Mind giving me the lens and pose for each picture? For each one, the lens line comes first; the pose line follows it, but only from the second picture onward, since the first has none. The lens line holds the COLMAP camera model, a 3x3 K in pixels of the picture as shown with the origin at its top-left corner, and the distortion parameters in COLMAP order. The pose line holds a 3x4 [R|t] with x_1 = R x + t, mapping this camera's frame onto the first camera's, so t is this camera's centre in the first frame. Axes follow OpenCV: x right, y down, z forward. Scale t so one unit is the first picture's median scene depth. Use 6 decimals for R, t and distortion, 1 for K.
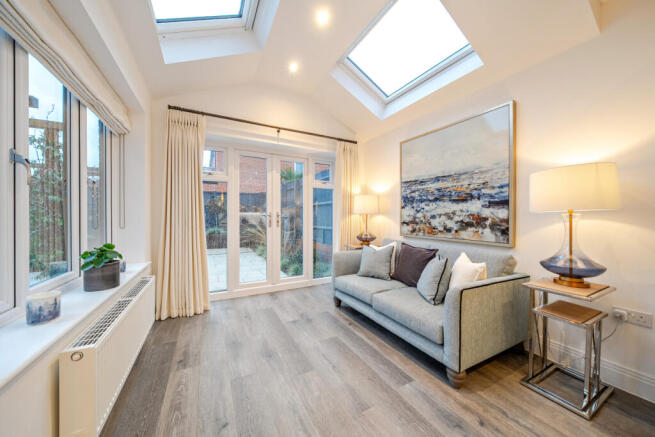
lens RADIAL K [[232.4, 0, 327.5], [0, 232.4, 218.5], [0, 0, 1]] dist [0.000288, 0.000007]
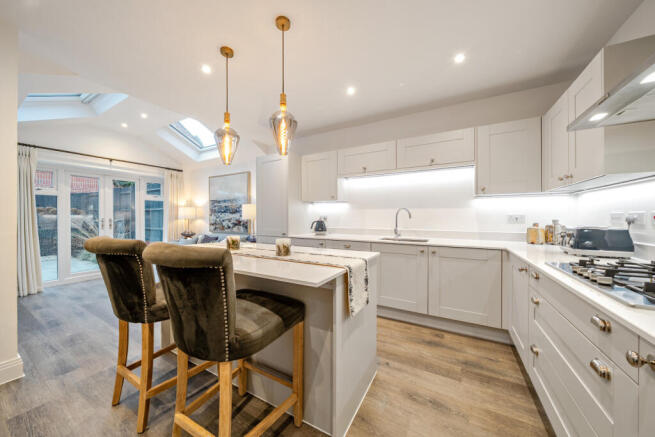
lens RADIAL K [[221.5, 0, 327.5], [0, 221.5, 218.5], [0, 0, 1]] dist [-0.000221, -0.000054]
pose [[0.840426, -0.007219, 0.541878, 0.167588], [0.008315, 0.999965, 0.000426, -0.016786], [-0.541862, 0.004148, 0.840457, -0.863983]]
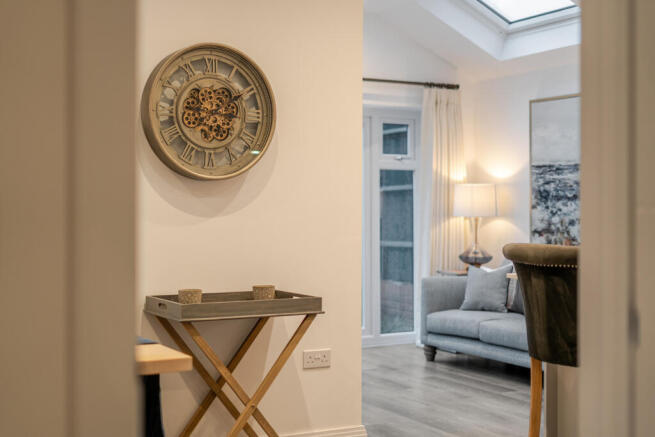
lens RADIAL K [[988.5, 0, 327.5], [0, 988.5, 218.5], [0, 0, 1]] dist [-0.122276, -0.006828]
pose [[0.999985, -0.000625, -0.005433, -0.213484], [0.000622, 1.000000, -0.000522, -0.015913], [0.005434, 0.000518, 0.999985, -1.646758]]
